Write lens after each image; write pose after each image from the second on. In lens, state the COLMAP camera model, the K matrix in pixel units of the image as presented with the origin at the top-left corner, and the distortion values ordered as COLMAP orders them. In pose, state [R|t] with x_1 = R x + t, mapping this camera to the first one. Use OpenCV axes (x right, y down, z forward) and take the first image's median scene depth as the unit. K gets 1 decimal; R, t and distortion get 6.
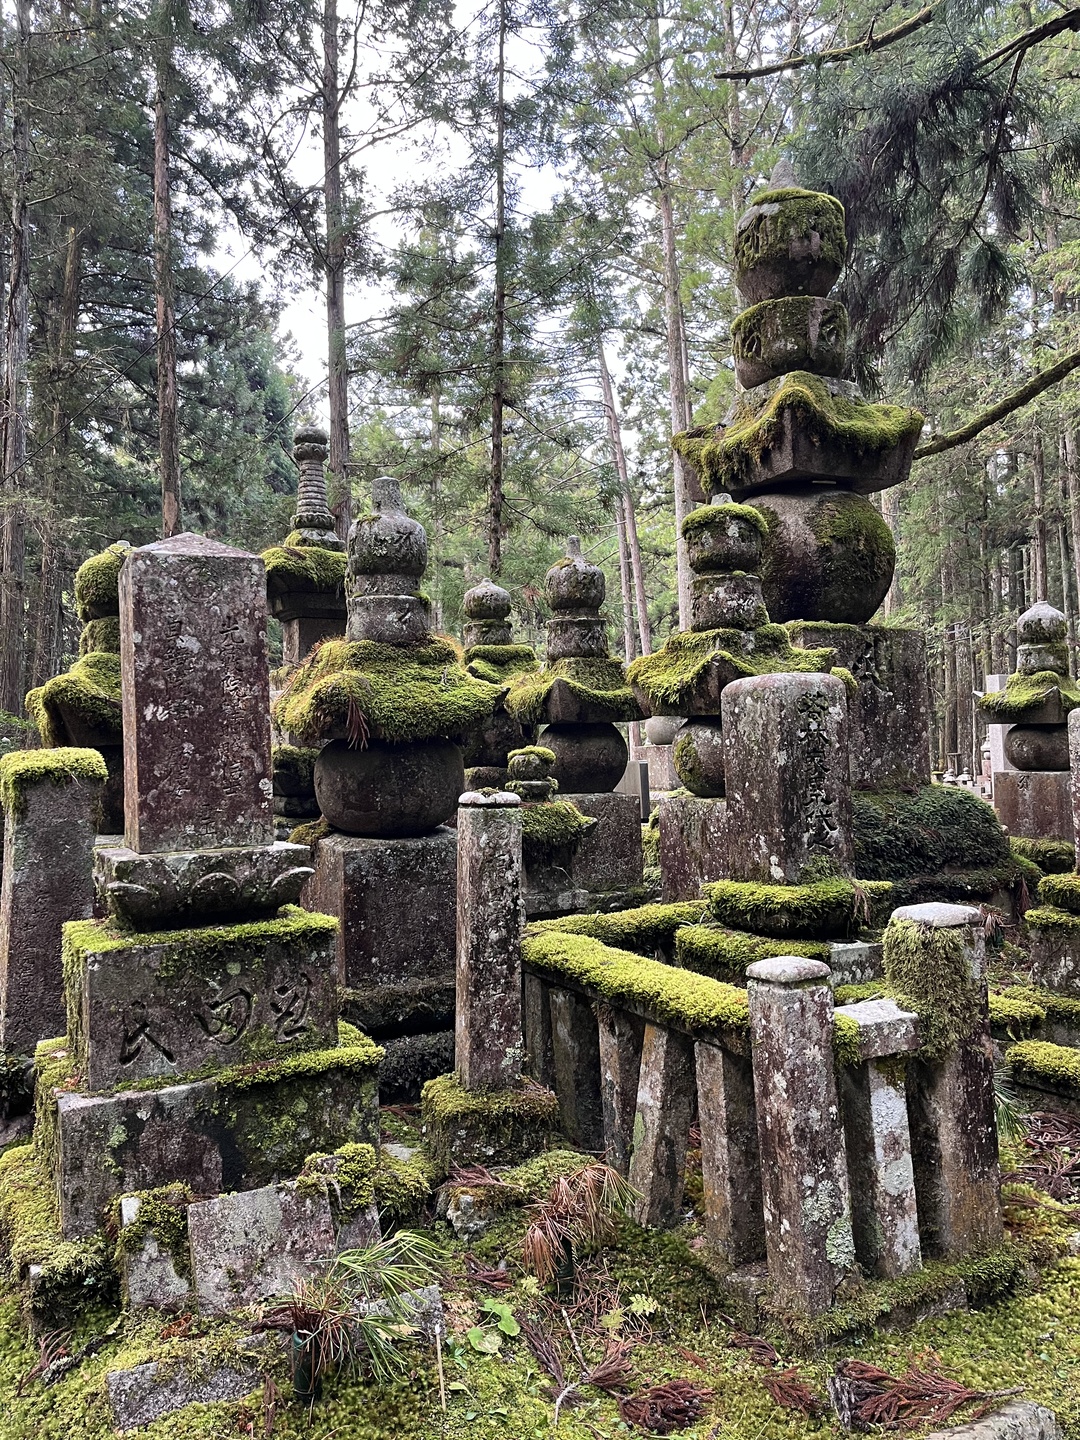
lens RADIAL K [[1075.2, 0, 538.6], [0, 1075.2, 713.0], [0, 0, 1]] dist [0.057873, -0.064714]
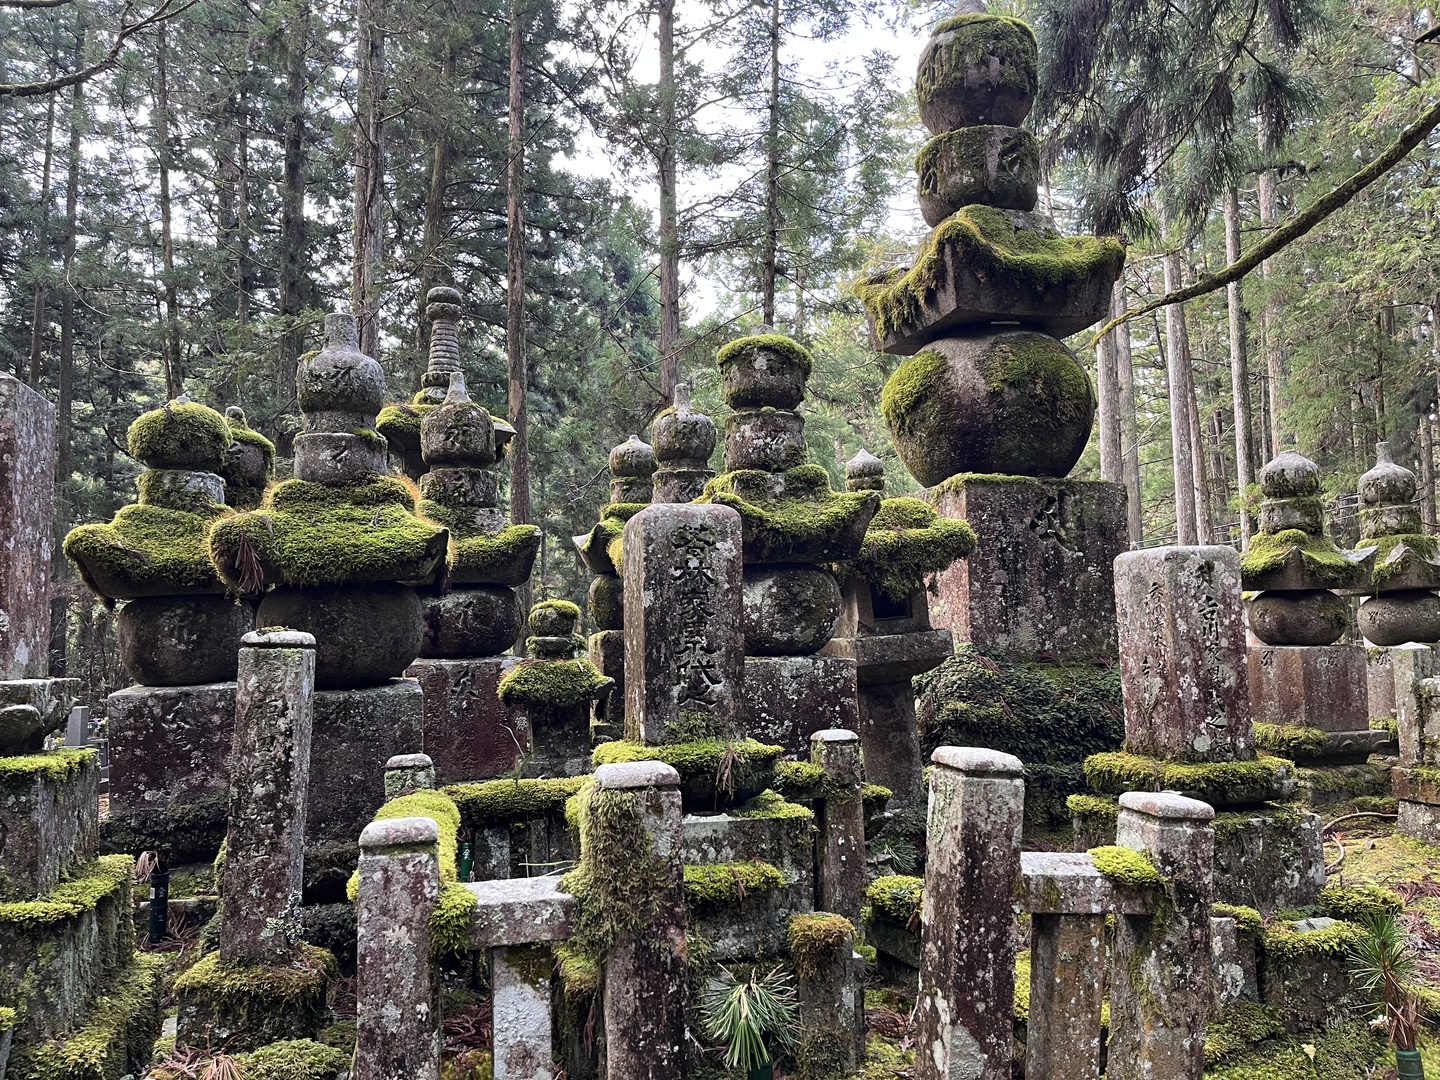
lens RADIAL K [[1075.2, 0, 730.8], [0, 1075.2, 536.5], [0, 0, 1]] dist [0.057873, -0.064714]
pose [[0.980982, -0.007033, -0.193969, 0.331085], [-0.003901, 0.998427, -0.055932, 0.028505], [0.194058, 0.055625, 0.979412, 0.113192]]
